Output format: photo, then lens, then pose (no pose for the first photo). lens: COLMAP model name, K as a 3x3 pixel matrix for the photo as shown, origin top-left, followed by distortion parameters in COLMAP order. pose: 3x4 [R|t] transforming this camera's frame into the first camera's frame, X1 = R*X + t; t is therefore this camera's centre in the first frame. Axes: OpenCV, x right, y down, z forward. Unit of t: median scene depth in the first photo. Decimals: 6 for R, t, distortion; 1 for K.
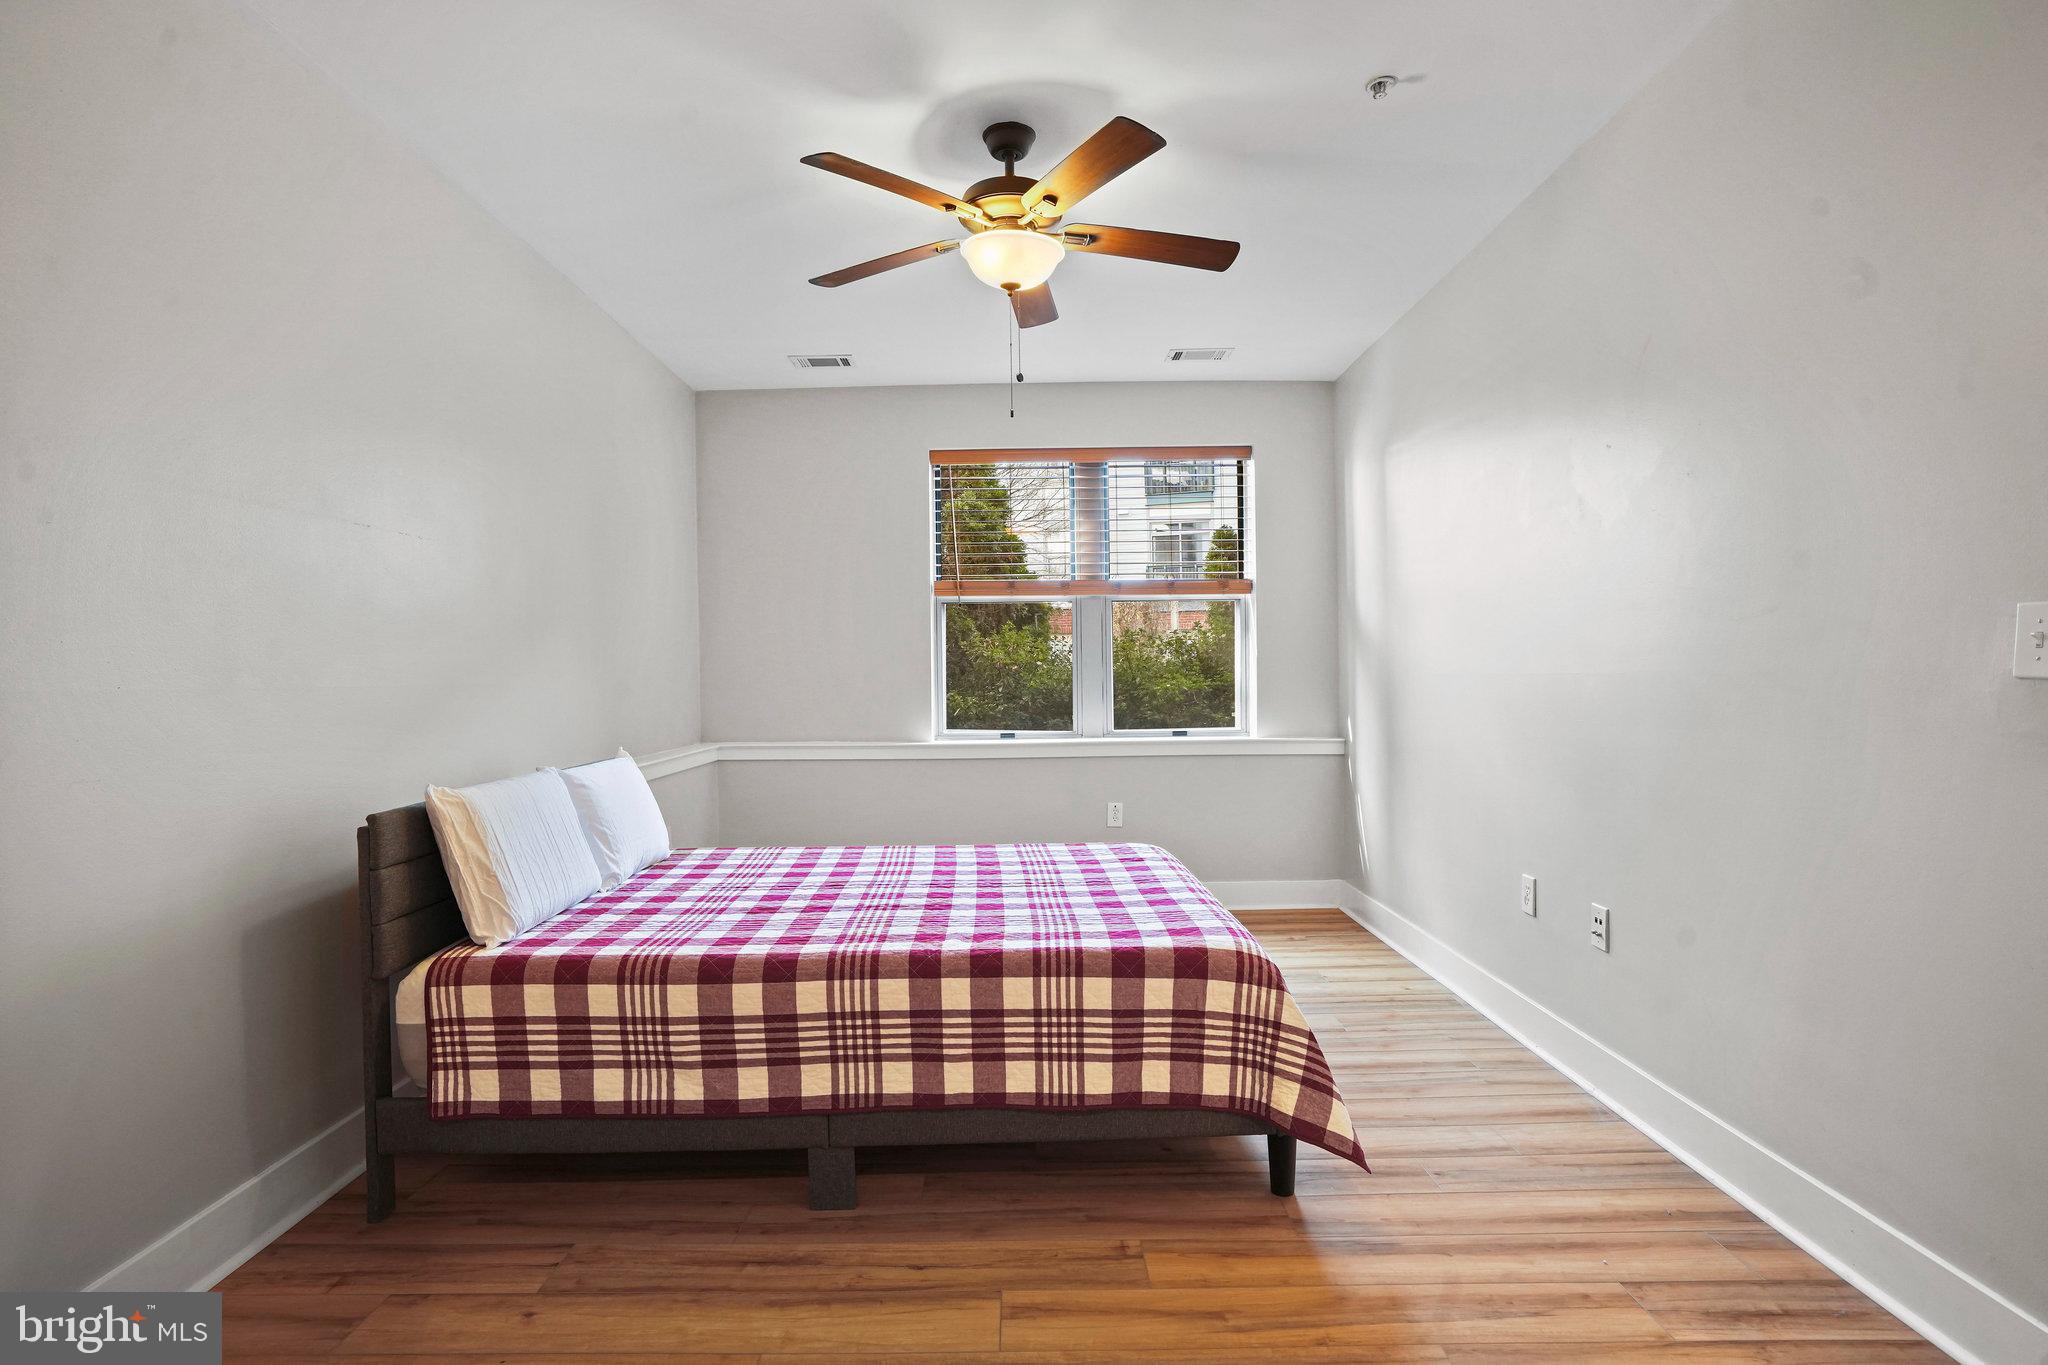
lens RADIAL K [[1018.7, 0, 1027.0], [0, 1018.7, 682.1], [0, 0, 1]] dist [-0.039246, 0.013967]
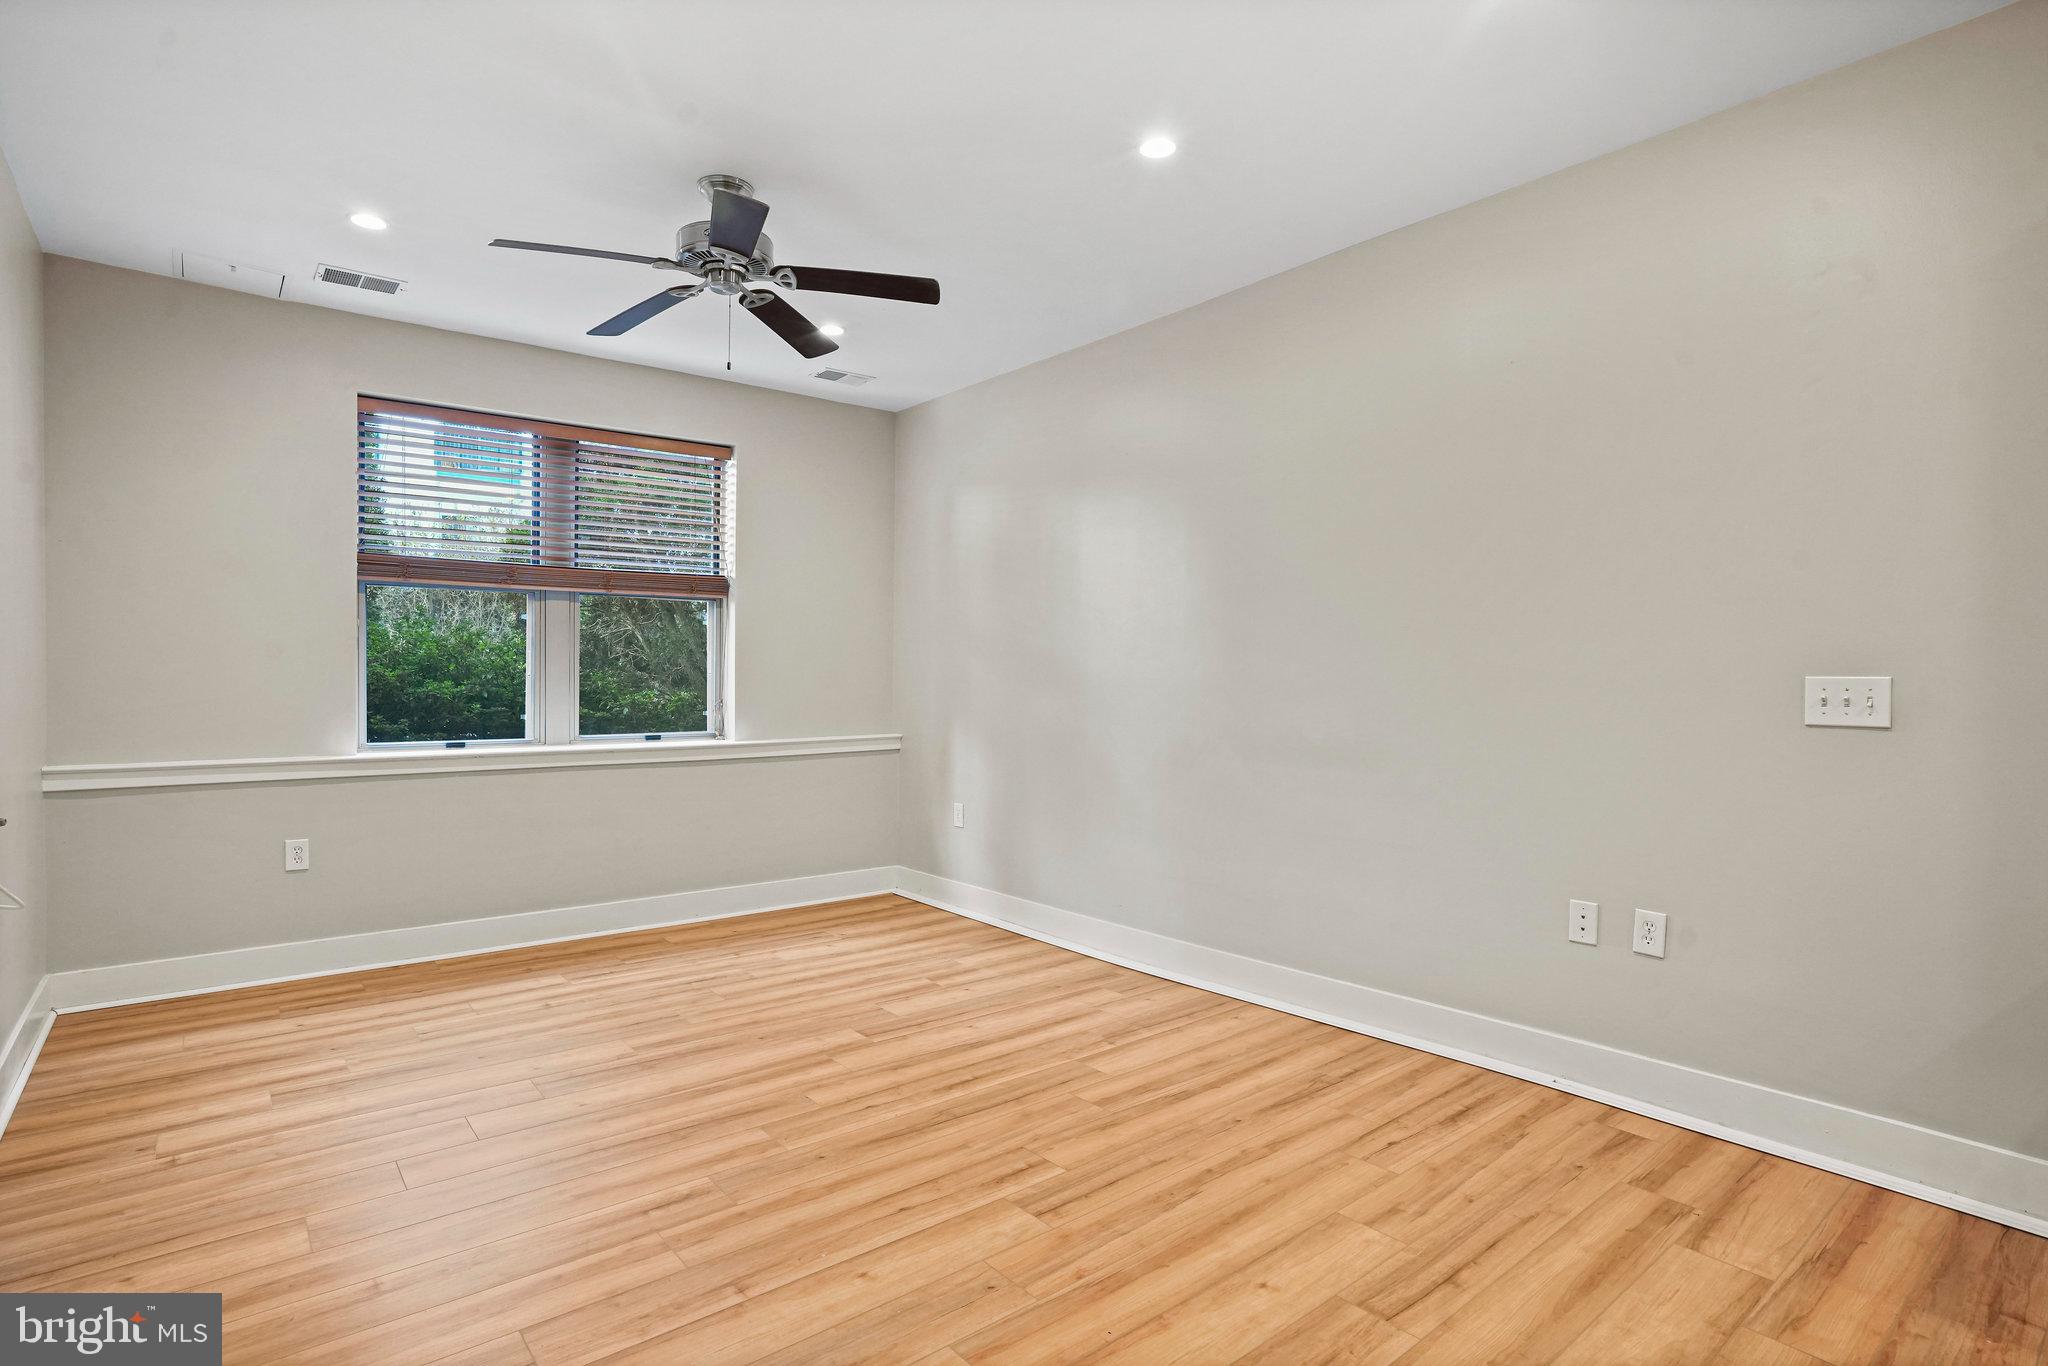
lens RADIAL K [[1018.7, 0, 1012.9], [0, 1018.7, 694.4], [0, 0, 1]] dist [-0.039246, 0.013967]
pose [[0.782641, 0.004517, 0.622456, -1.456261], [-0.008280, 0.999961, 0.003154, 0.030279], [-0.622418, -0.007622, 0.782648, 0.431464]]
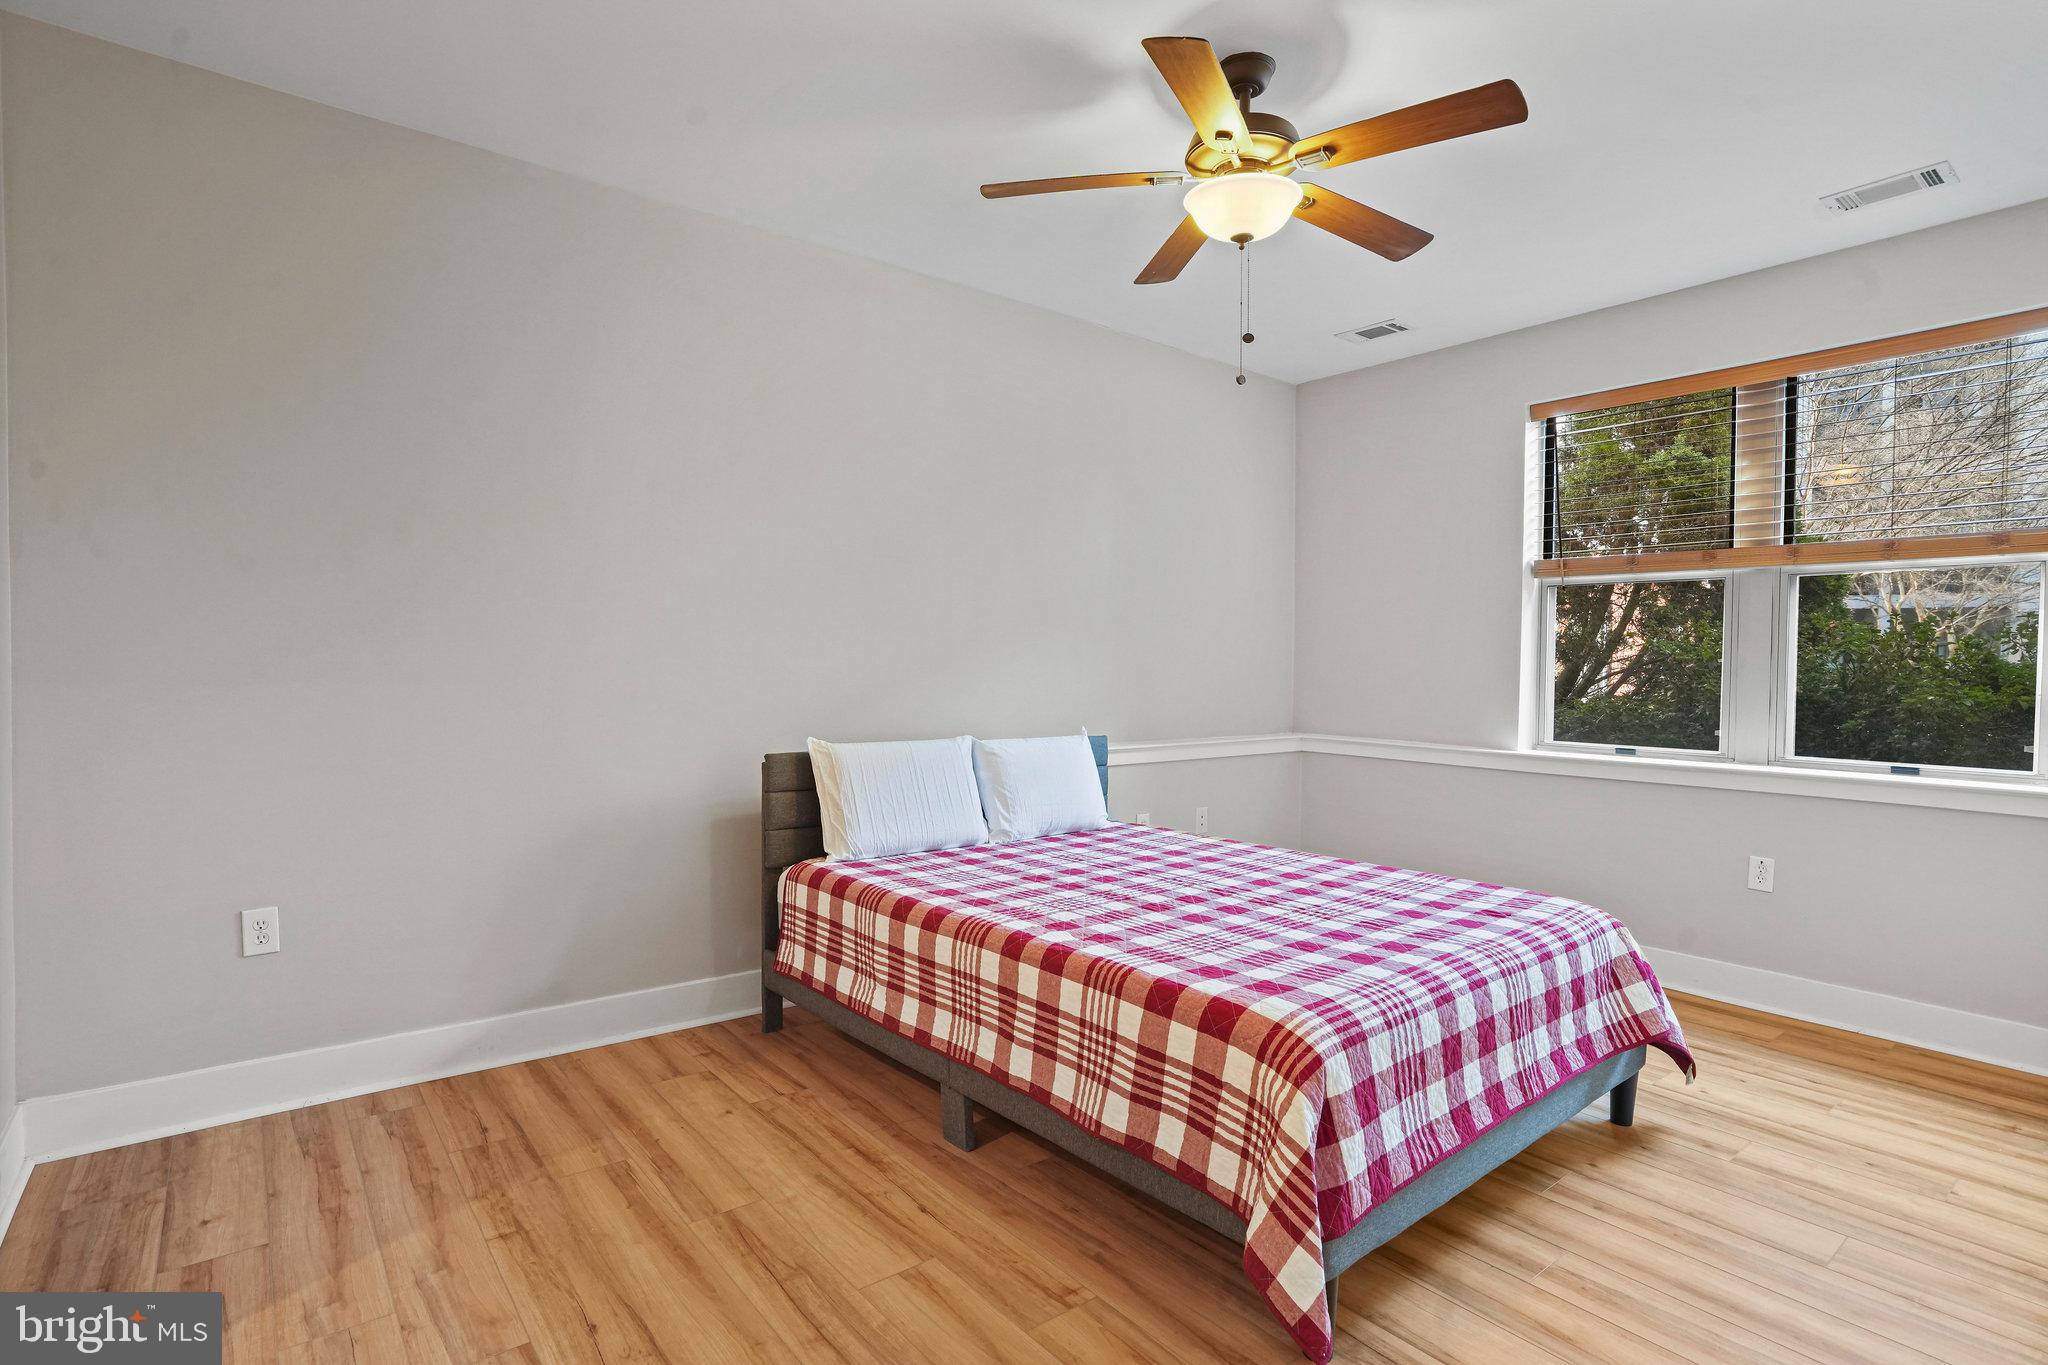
lens RADIAL K [[1018.7, 0, 1034.0], [0, 1018.7, 691.9], [0, 0, 1]] dist [-0.039246, 0.013967]
pose [[0.623750, 0.037292, -0.780734, 0.714108], [-0.029391, 0.999274, 0.024250, -0.006455], [0.781071, 0.007820, 0.624393, 0.367020]]
